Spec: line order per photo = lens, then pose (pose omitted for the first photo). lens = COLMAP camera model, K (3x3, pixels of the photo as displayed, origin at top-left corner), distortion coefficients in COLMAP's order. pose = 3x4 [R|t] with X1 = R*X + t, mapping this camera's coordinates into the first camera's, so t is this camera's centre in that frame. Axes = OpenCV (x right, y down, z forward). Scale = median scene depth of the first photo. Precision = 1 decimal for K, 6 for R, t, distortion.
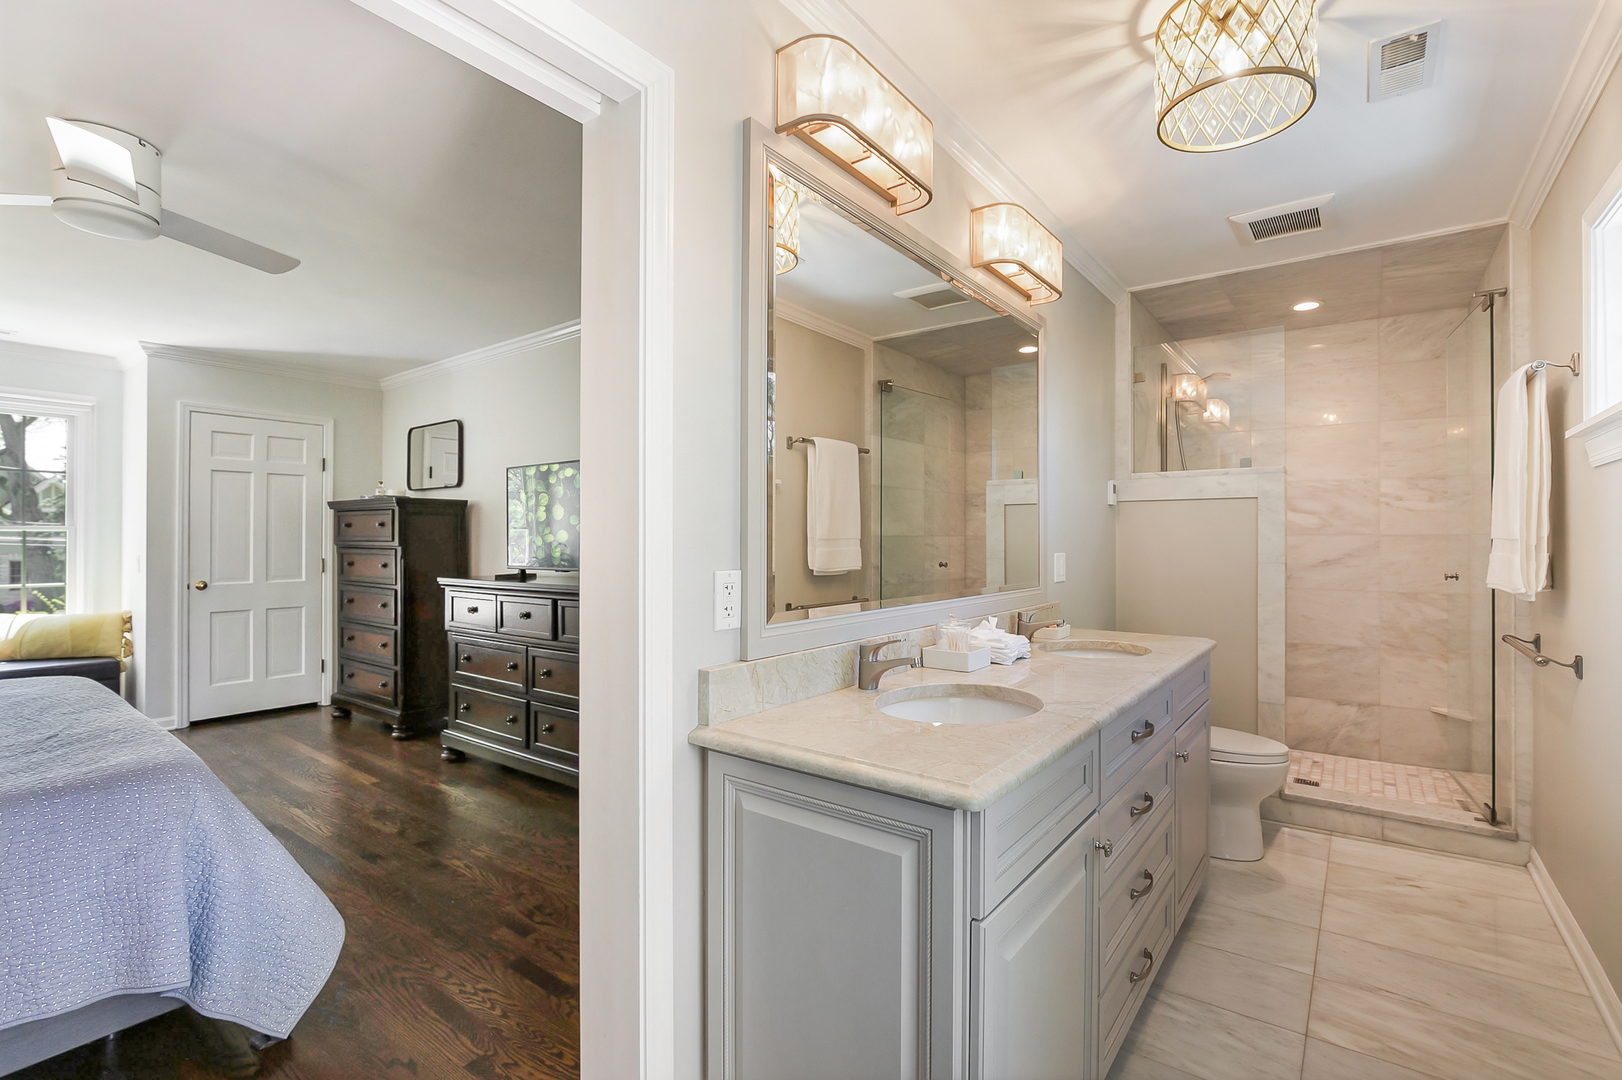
lens RADIAL K [[733.6, 0, 818.3], [0, 733.6, 527.5], [0, 0, 1]] dist [-0.019687, 0.004619]
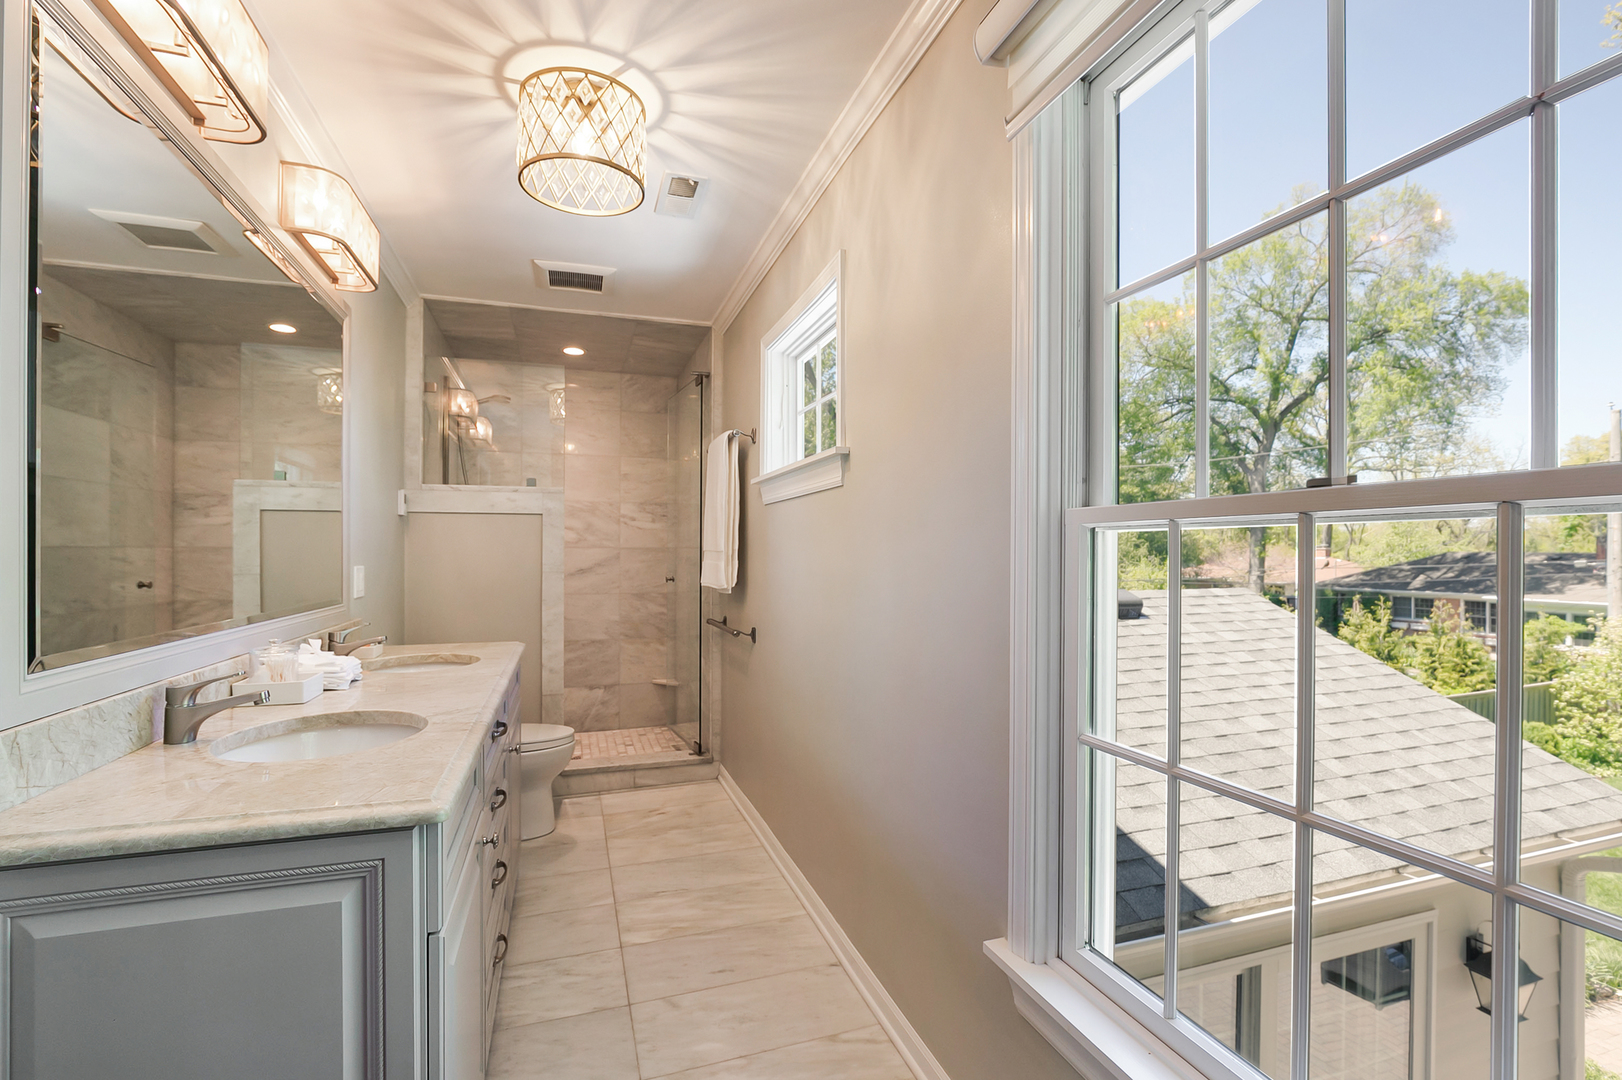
lens RADIAL K [[733.6, 0, 824.2], [0, 733.6, 547.9], [0, 0, 1]] dist [-0.019687, 0.004619]
pose [[0.565974, 0.003560, 0.824416, -0.114615], [-0.012389, 0.999914, 0.004187, 0.001236], [-0.824330, -0.012583, 0.565969, 0.003711]]
